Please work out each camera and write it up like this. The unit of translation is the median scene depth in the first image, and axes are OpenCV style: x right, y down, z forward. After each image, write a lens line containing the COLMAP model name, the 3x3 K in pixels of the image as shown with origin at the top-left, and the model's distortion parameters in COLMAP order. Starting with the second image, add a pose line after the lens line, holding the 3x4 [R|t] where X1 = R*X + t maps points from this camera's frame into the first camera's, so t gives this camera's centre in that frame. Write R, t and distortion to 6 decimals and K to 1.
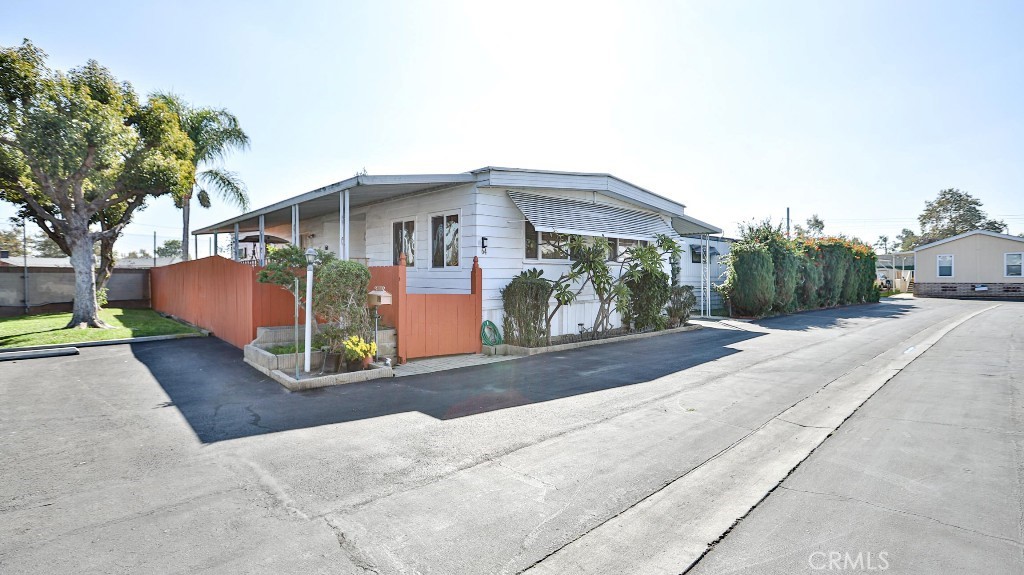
lens RADIAL K [[500.6, 0, 505.4], [0, 500.6, 279.2], [0, 0, 1]] dist [-0.055162, 0.025522]
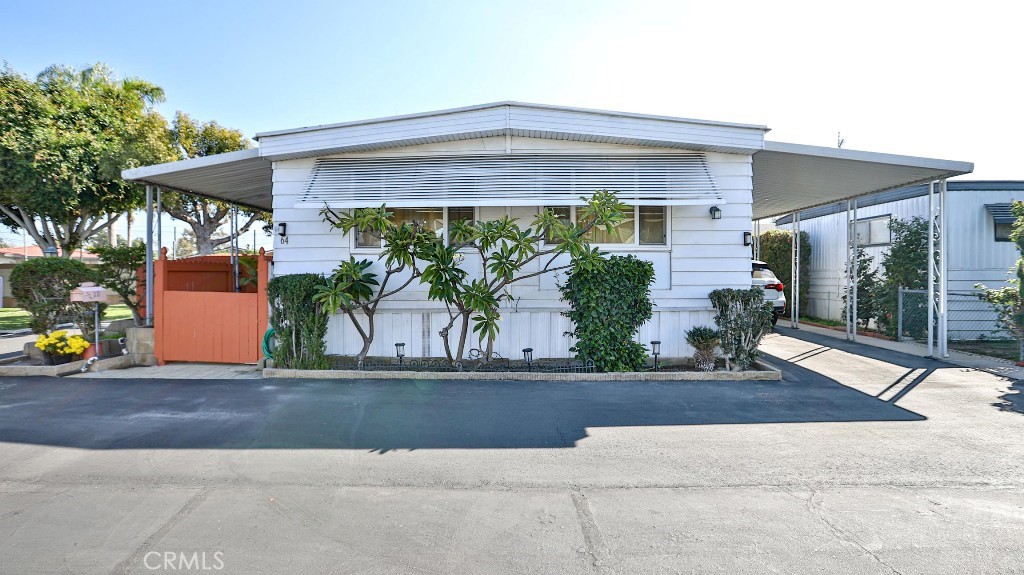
lens RADIAL K [[500.6, 0, 505.4], [0, 500.6, 279.2], [0, 0, 1]] dist [-0.055162, 0.025522]
pose [[0.715939, 0.010878, -0.698078, 0.633027], [-0.000305, 0.999883, 0.015267, -0.004427], [0.698163, -0.010717, 0.715859, 0.564093]]
